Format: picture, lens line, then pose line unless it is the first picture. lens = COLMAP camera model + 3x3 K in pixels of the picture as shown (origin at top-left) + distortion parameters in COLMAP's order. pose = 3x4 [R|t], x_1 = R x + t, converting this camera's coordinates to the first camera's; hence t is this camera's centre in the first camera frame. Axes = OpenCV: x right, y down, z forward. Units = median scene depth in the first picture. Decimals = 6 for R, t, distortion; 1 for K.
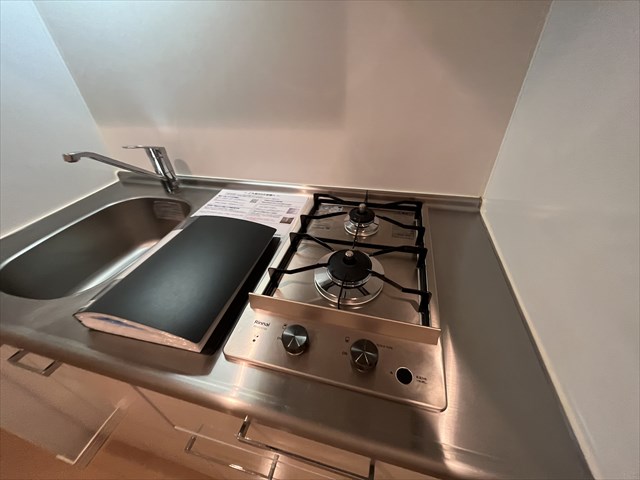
lens RADIAL K [[262.0, 0, 318.0], [0, 262.0, 240.4], [0, 0, 1]] dist [-0.002078, -0.000227]
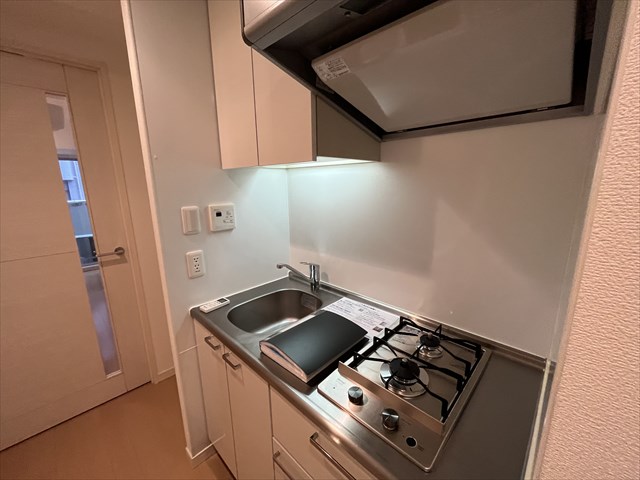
lens RADIAL K [[262.0, 0, 319.2], [0, 262.0, 239.2], [0, 0, 1]] dist [-0.002078, -0.000227]
pose [[0.873769, 0.136160, -0.466892, 0.200367], [-0.310724, 0.894818, -0.320549, 0.042216], [0.374137, 0.425161, 0.824172, -0.519928]]
